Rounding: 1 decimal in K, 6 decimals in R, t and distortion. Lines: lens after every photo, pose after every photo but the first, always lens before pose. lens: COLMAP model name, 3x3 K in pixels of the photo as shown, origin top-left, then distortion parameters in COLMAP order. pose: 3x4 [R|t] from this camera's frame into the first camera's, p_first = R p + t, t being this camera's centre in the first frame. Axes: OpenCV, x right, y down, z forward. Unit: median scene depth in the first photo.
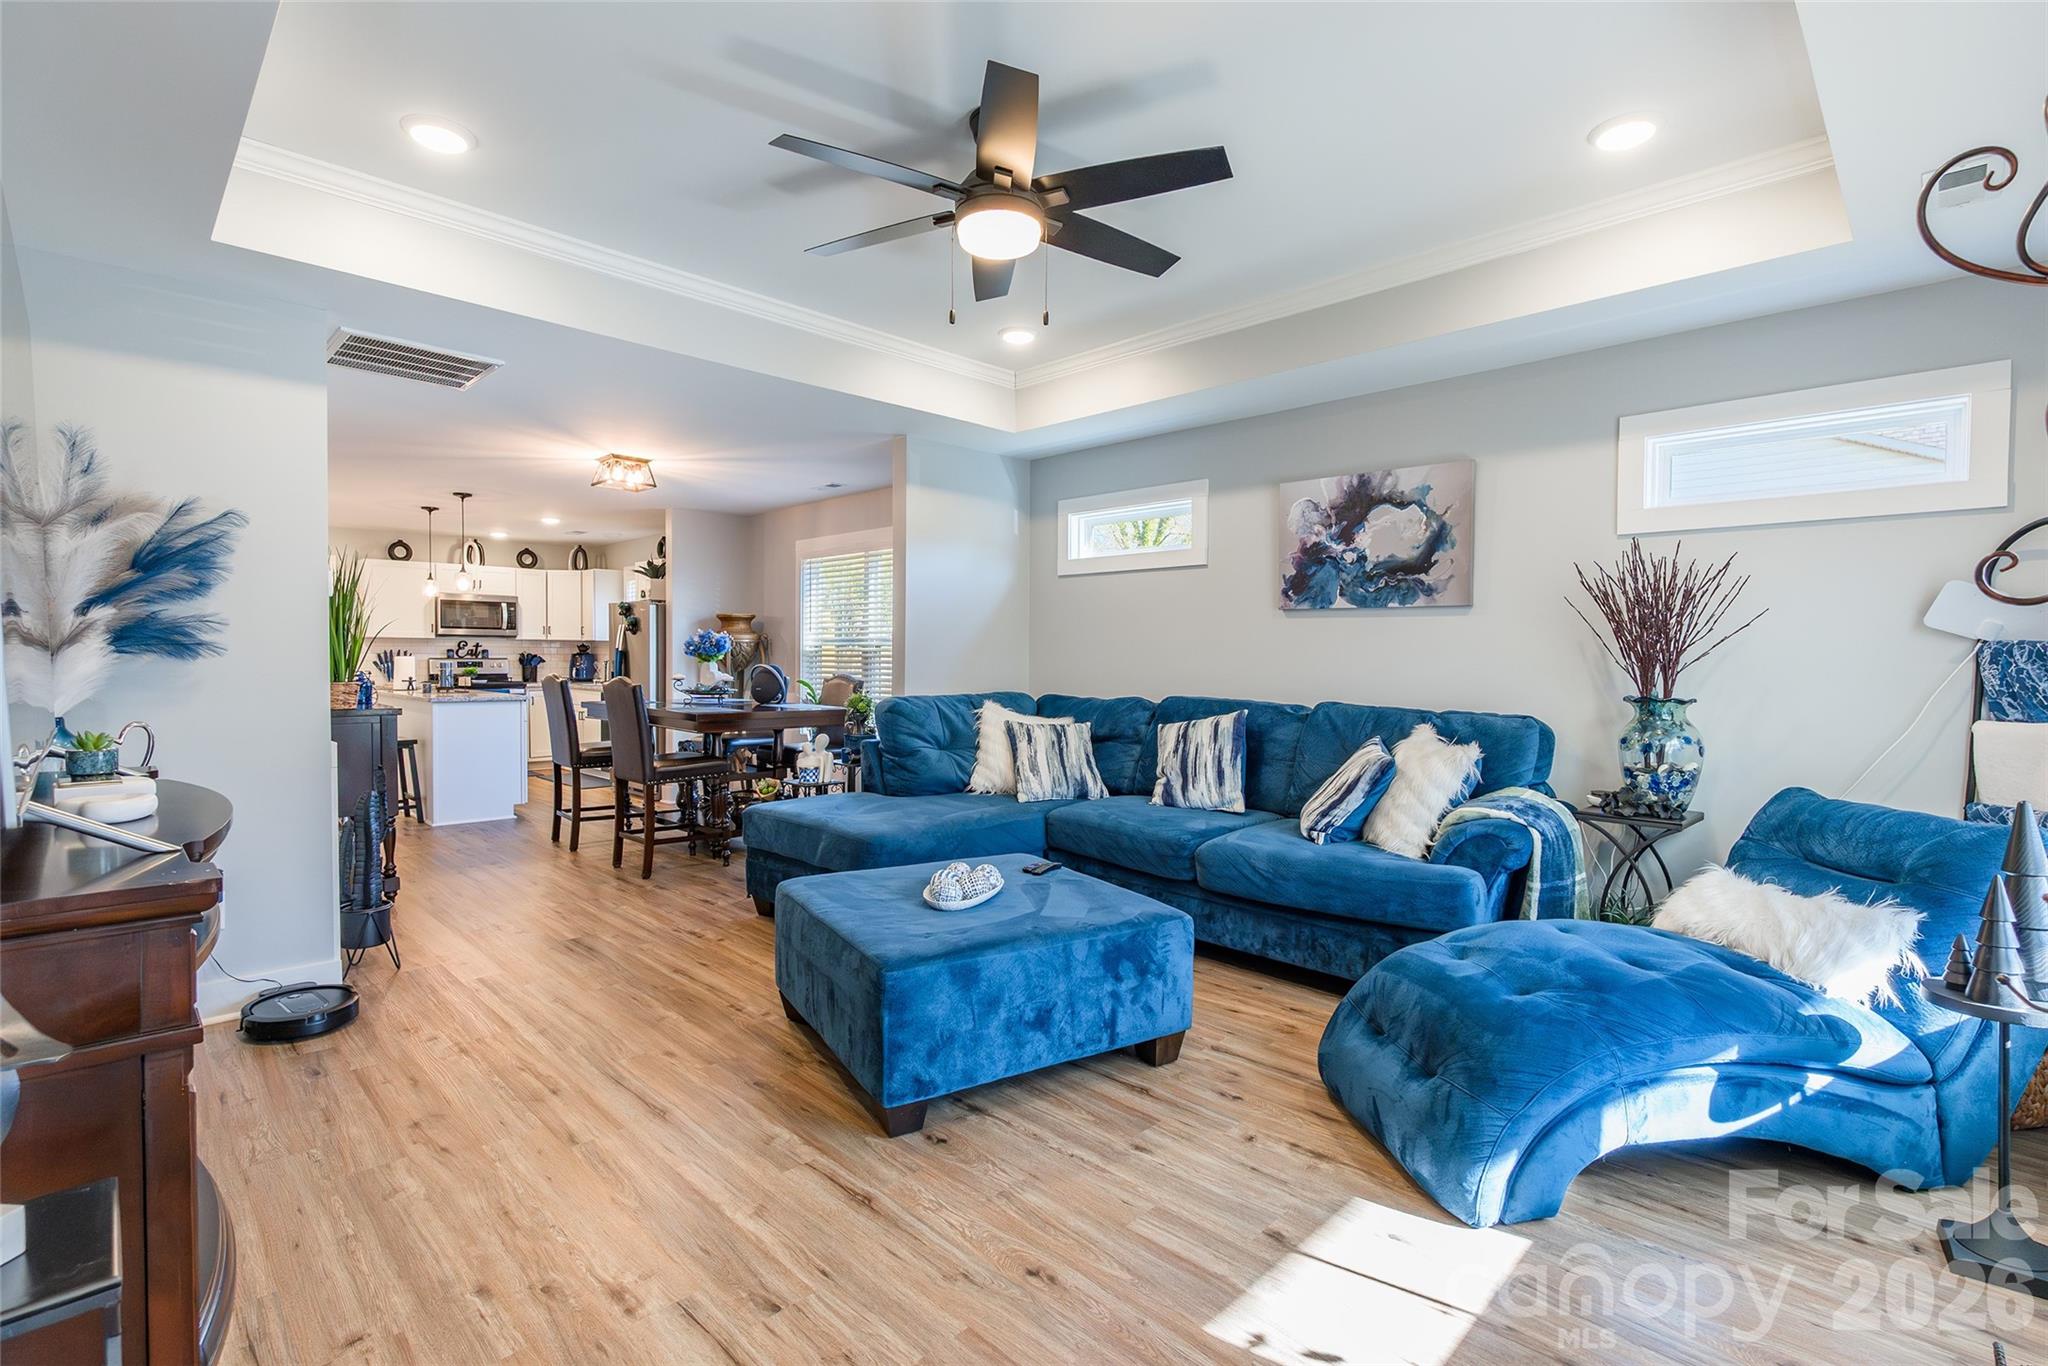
lens RADIAL K [[950.8, 0, 1032.7], [0, 950.8, 675.9], [0, 0, 1]] dist [-0.008666, -0.001055]
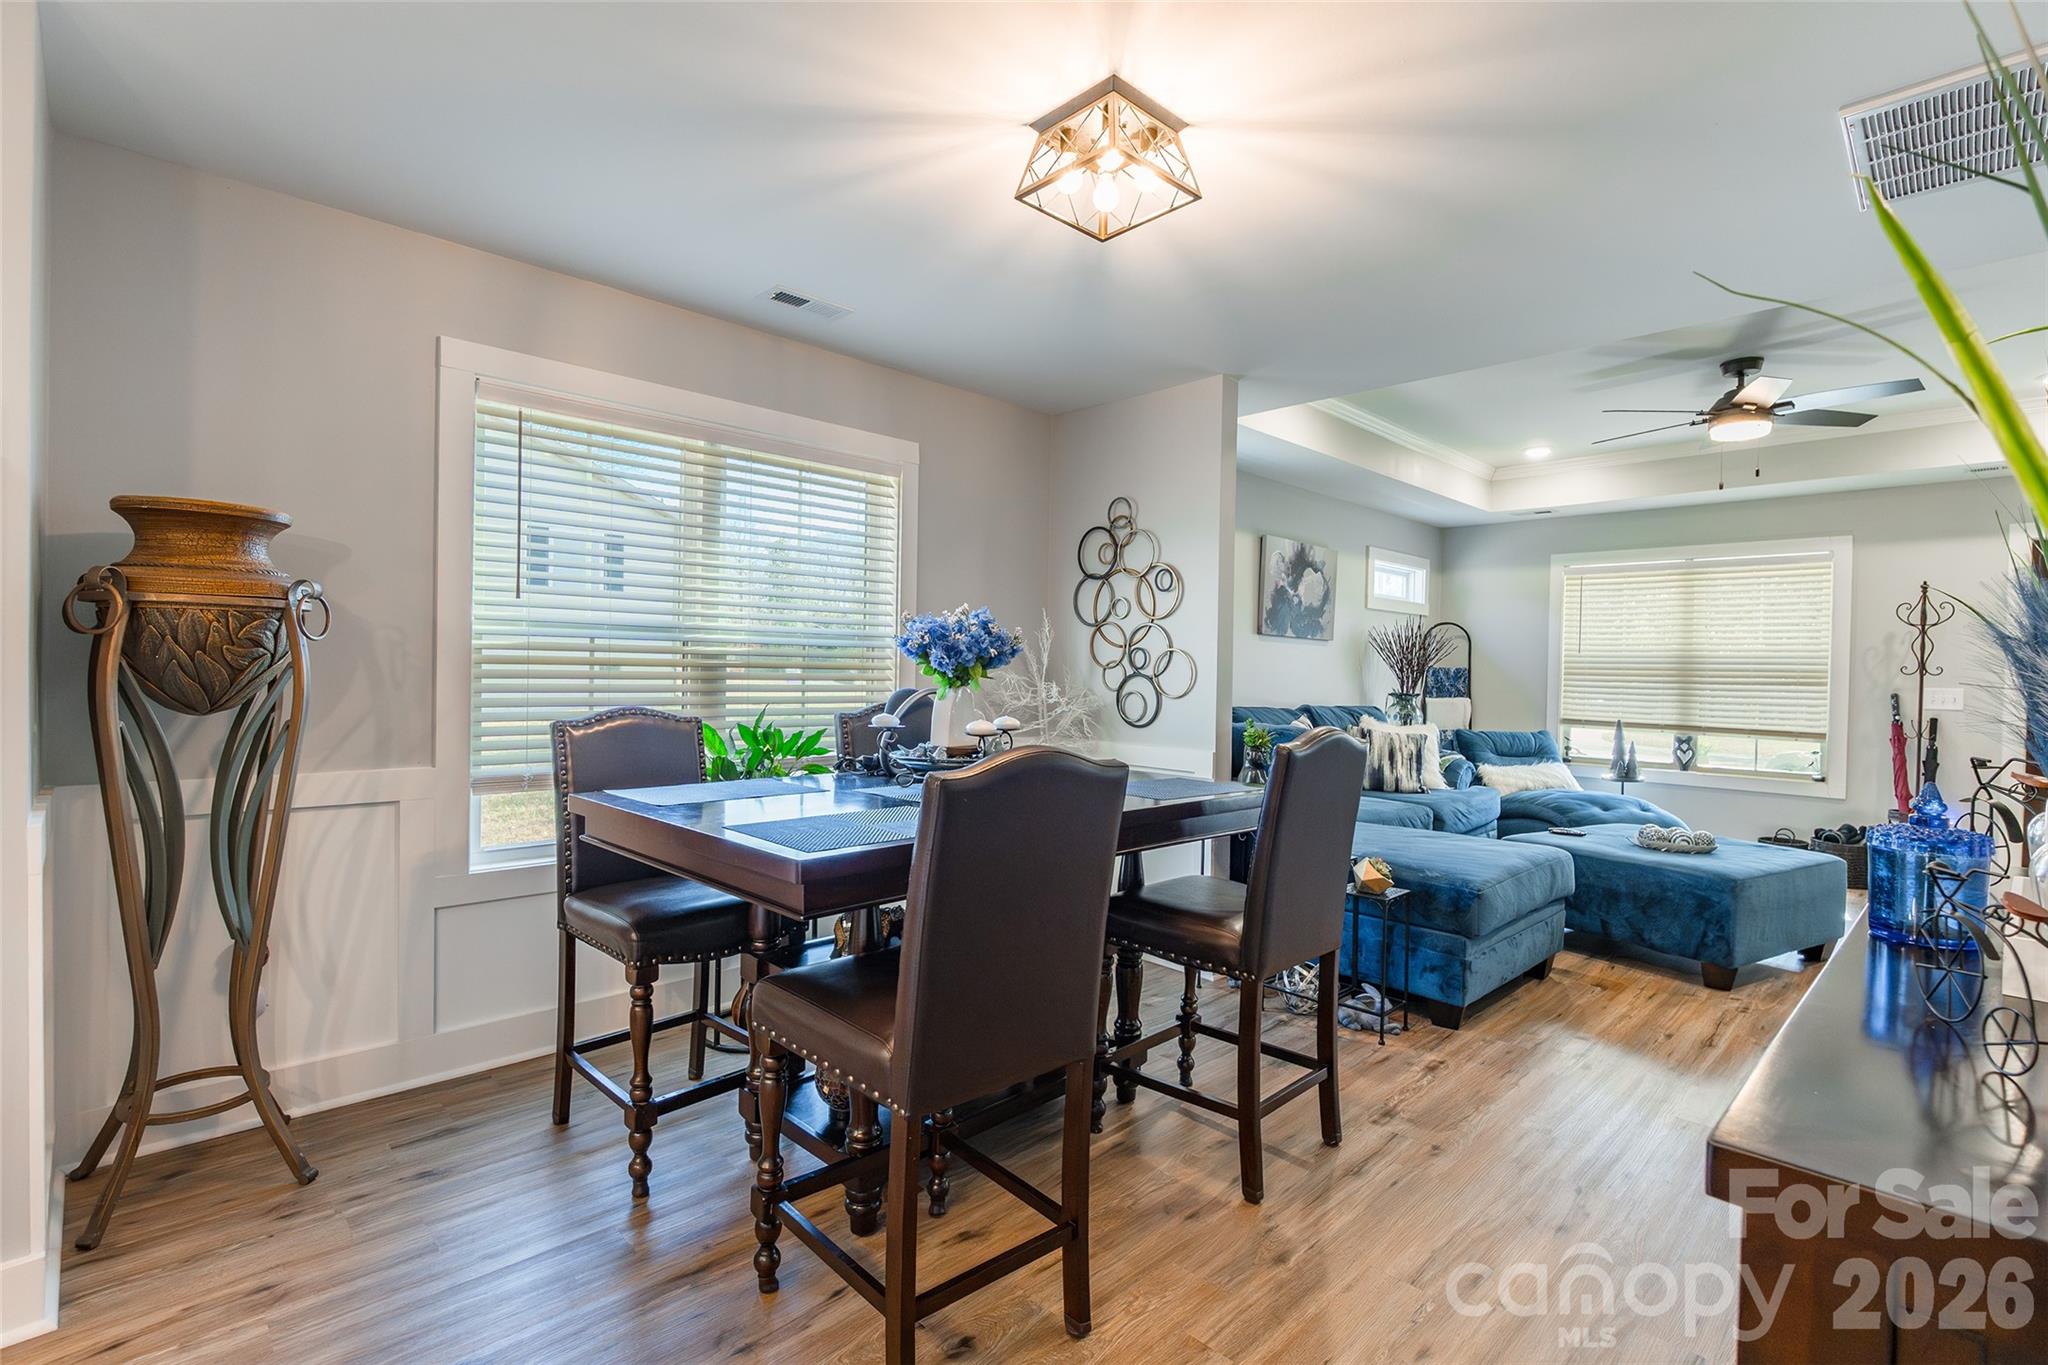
lens RADIAL K [[950.8, 0, 1025.4], [0, 950.8, 680.2], [0, 0, 1]] dist [-0.008666, -0.001055]
pose [[0.013227, -0.011394, 0.999848, -1.068814], [0.006781, 0.999913, 0.011305, -0.027519], [-0.999890, 0.006630, 0.013303, 1.390932]]
